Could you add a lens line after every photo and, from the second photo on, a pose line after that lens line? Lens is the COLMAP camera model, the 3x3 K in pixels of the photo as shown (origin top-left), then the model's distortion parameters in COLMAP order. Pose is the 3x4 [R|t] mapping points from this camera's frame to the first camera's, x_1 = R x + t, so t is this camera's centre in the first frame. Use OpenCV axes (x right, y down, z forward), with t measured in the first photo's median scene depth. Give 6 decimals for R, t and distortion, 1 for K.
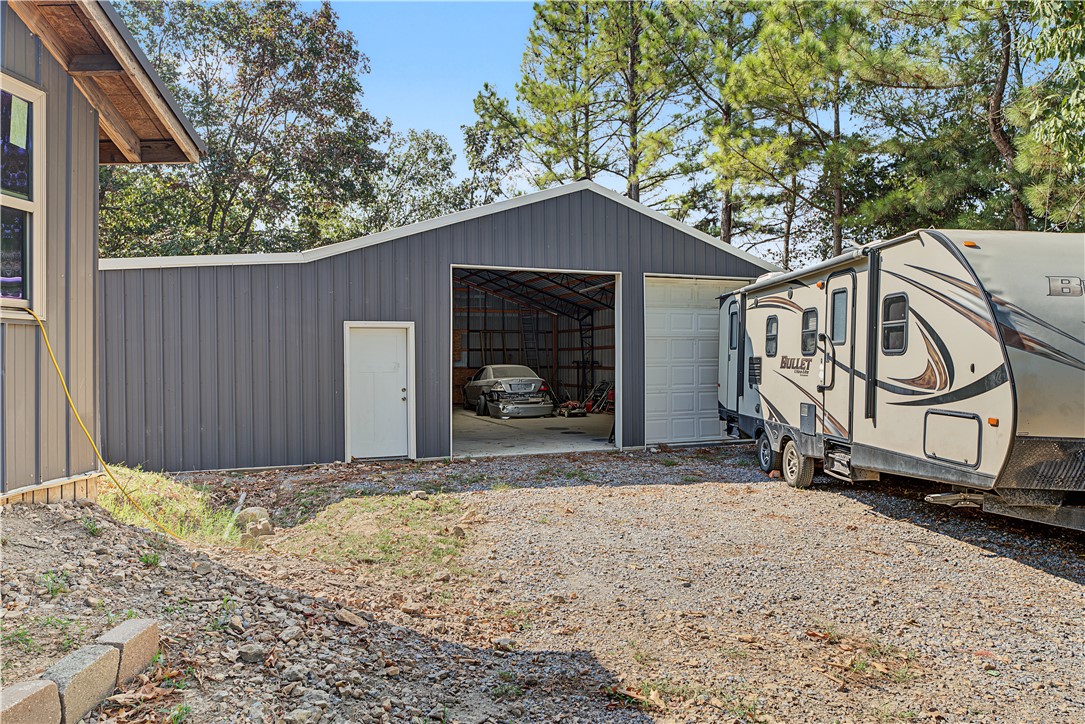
lens RADIAL K [[731.2, 0, 551.9], [0, 731.2, 368.1], [0, 0, 1]] dist [0.002399, -0.001095]
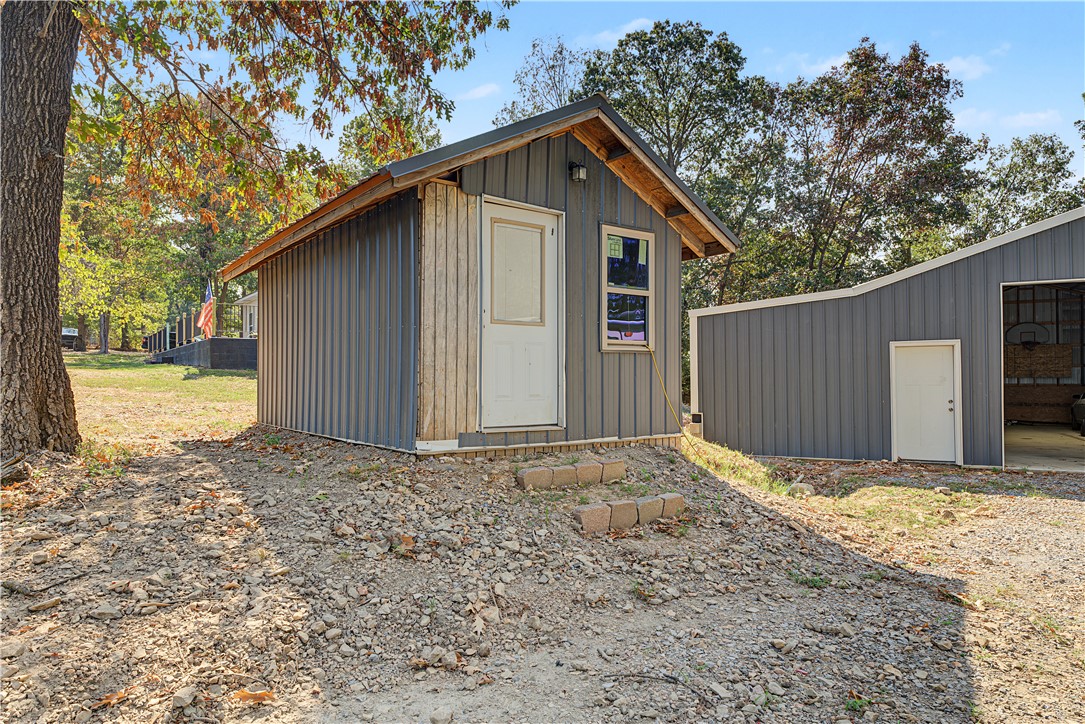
lens RADIAL K [[670.2, 0, 542.3], [0, 670.2, 363.5], [0, 0, 1]] dist [0.001599, 0.000555]
pose [[0.662514, -0.017699, -0.748841, 0.144596], [-0.007909, 0.999500, -0.030621, 0.008463], [0.749008, 0.026209, 0.662042, -0.129732]]
